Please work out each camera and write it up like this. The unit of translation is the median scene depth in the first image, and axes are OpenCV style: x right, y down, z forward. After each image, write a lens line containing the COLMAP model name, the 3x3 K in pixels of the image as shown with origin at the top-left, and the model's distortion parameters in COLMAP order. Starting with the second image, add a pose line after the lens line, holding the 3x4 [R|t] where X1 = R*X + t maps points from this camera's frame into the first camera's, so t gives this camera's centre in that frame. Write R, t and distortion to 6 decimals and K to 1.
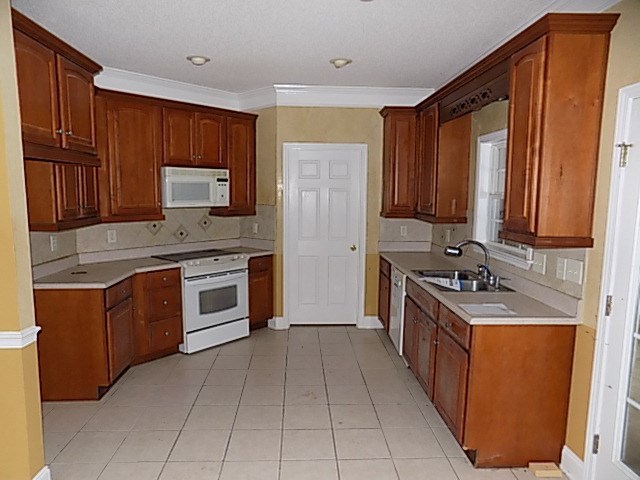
lens RADIAL K [[445.2, 0, 320.0], [0, 445.2, 240.0], [0, 0, 1]] dist [-0.004099, 0.004277]
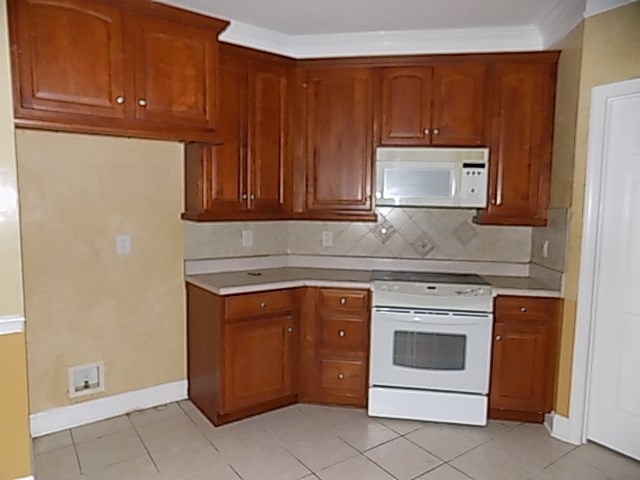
lens RADIAL K [[445.2, 0, 320.0], [0, 445.2, 240.0], [0, 0, 1]] dist [-0.004099, 0.004277]
pose [[0.538985, 0.073274, -0.839122, 0.200756], [-0.107678, 0.994029, 0.017637, -0.017268], [0.835404, 0.080849, 0.543657, 0.483660]]
